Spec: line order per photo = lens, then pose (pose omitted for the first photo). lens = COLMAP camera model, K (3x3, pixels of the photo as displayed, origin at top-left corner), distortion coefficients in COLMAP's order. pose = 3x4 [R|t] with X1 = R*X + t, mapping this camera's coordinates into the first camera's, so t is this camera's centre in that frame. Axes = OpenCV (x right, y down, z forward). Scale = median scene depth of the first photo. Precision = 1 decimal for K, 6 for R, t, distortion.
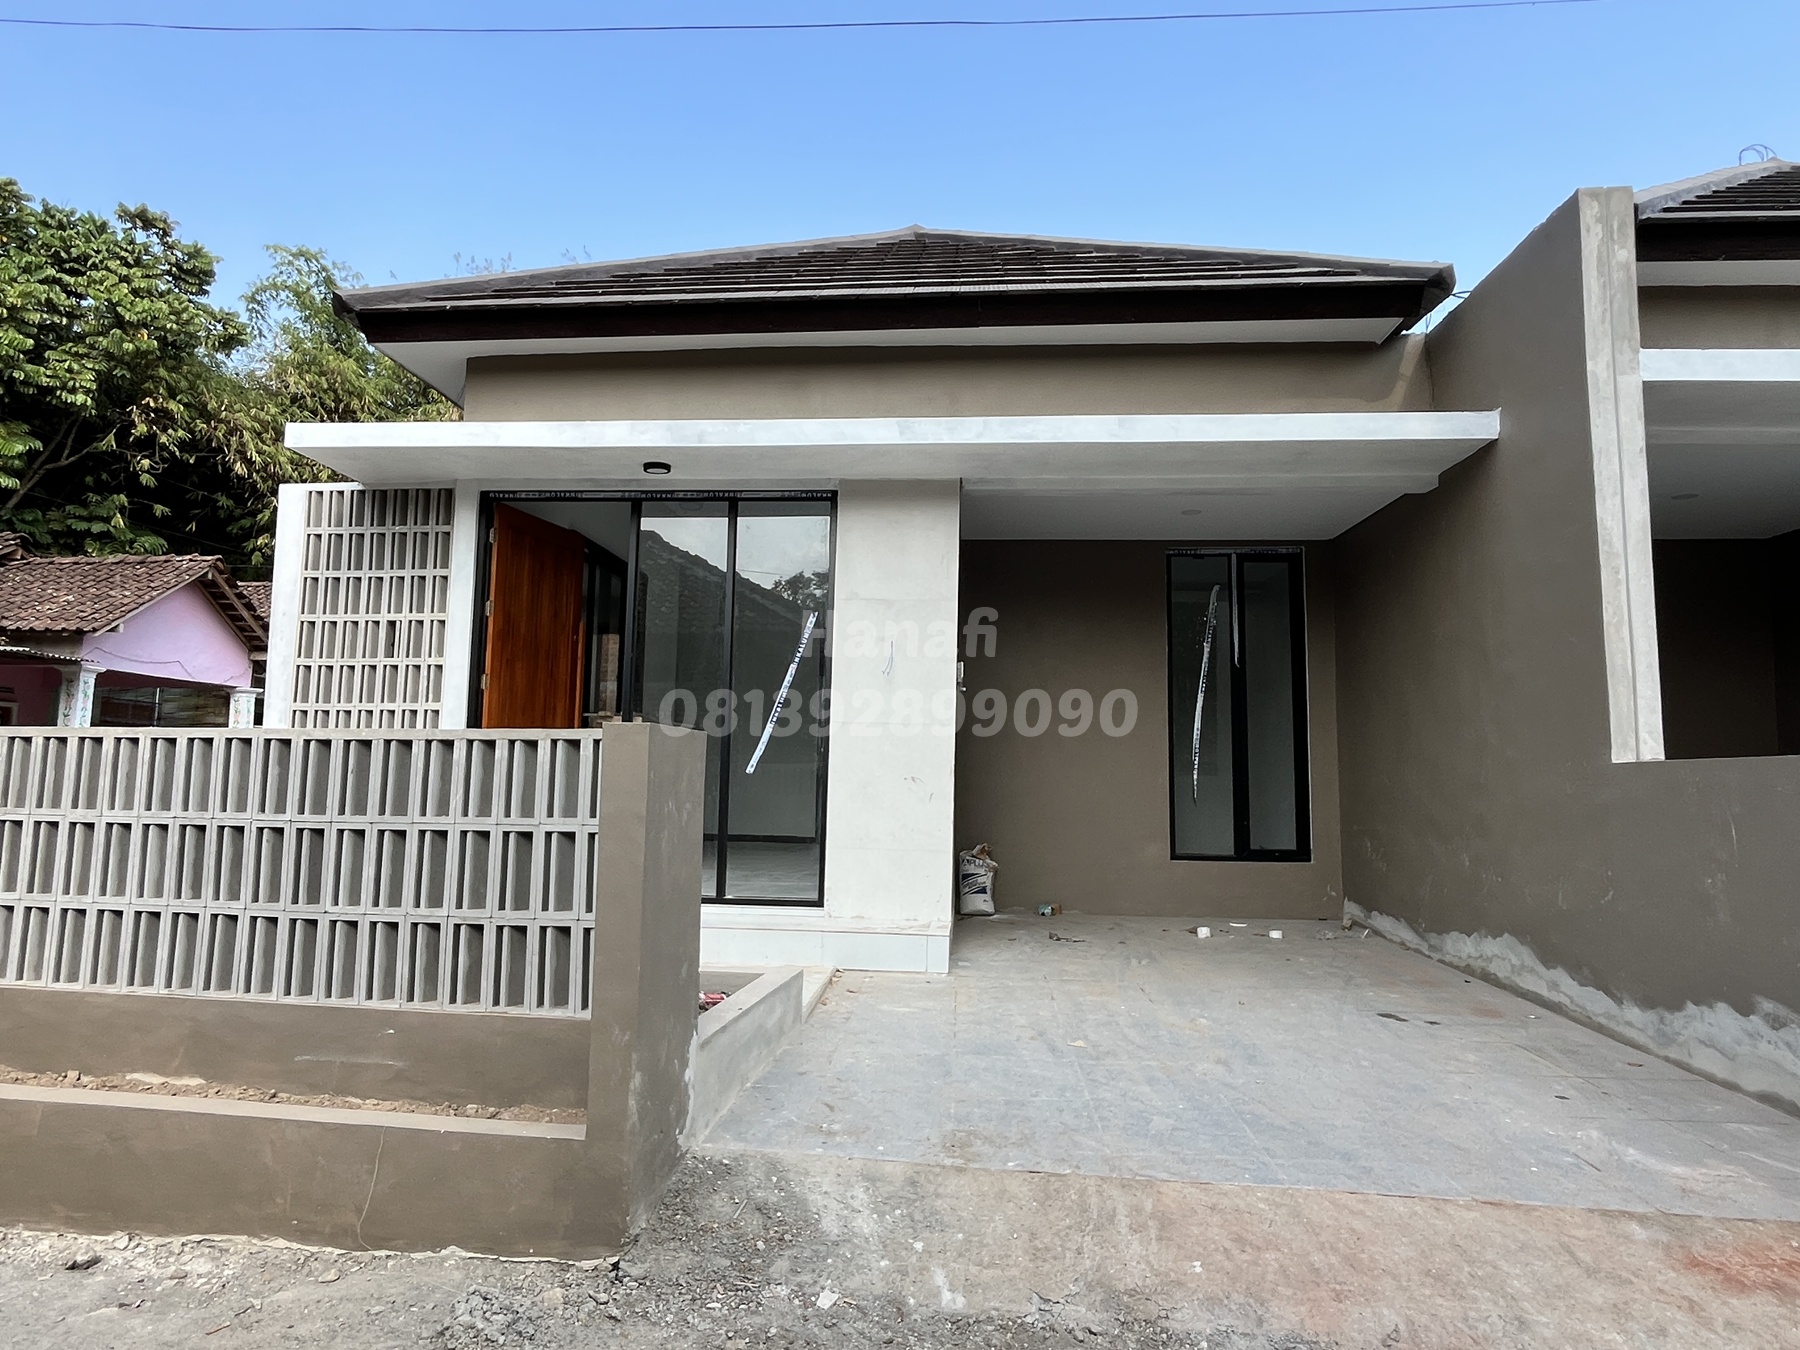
lens RADIAL K [[1046.7, 0, 901.4], [0, 1046.7, 673.0], [0, 0, 1]] dist [-0.000753, -0.002938]
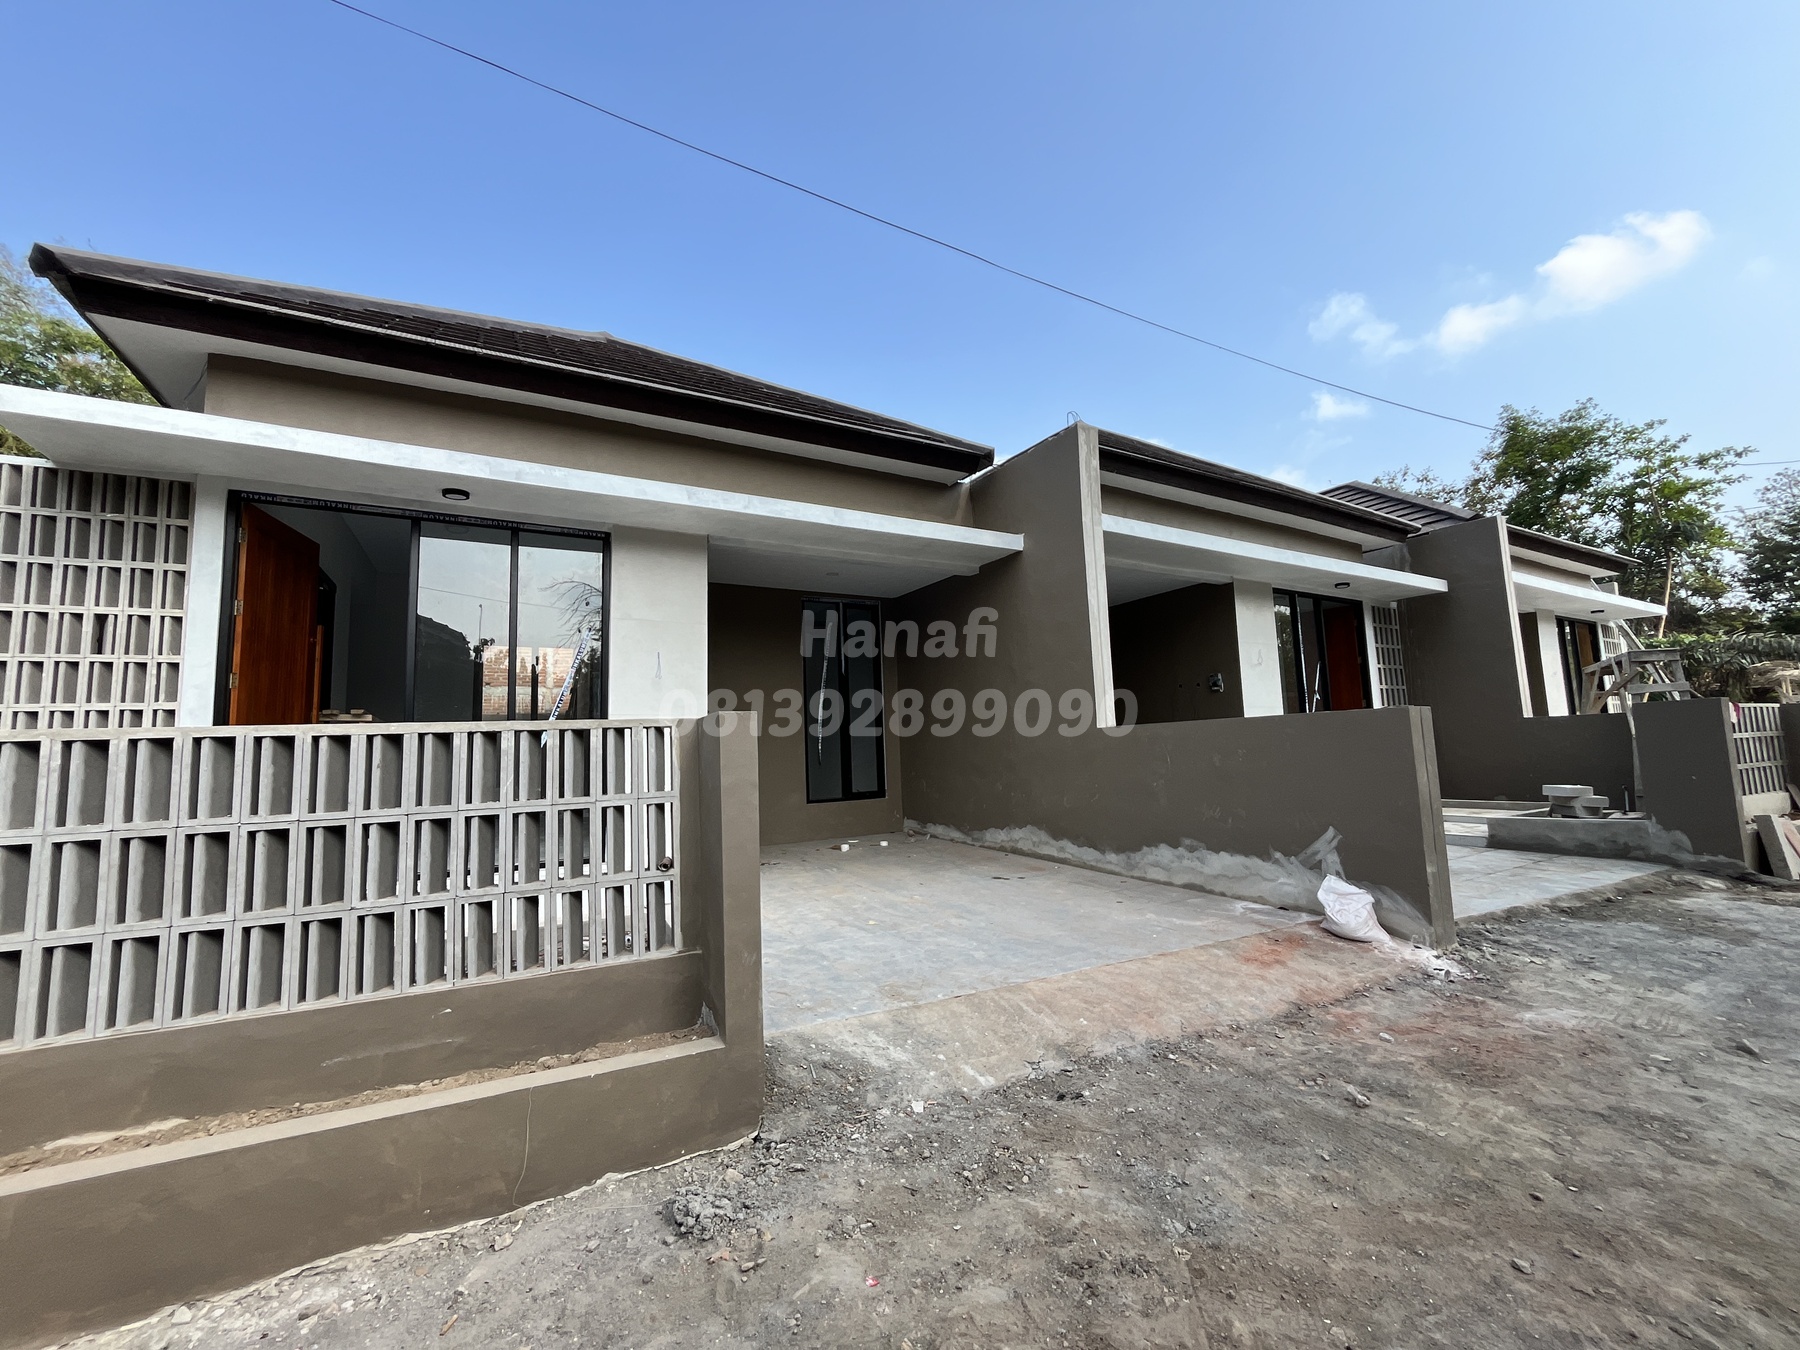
lens RADIAL K [[729.6, 0, 900.8], [0, 729.6, 671.2], [0, 0, 1]] dist [-0.004129, 0.000808]
pose [[0.827469, 0.015874, 0.561288, -0.356626], [-0.008969, 0.999846, -0.015054, 0.005642], [-0.561440, 0.007423, 0.827484, 0.092365]]
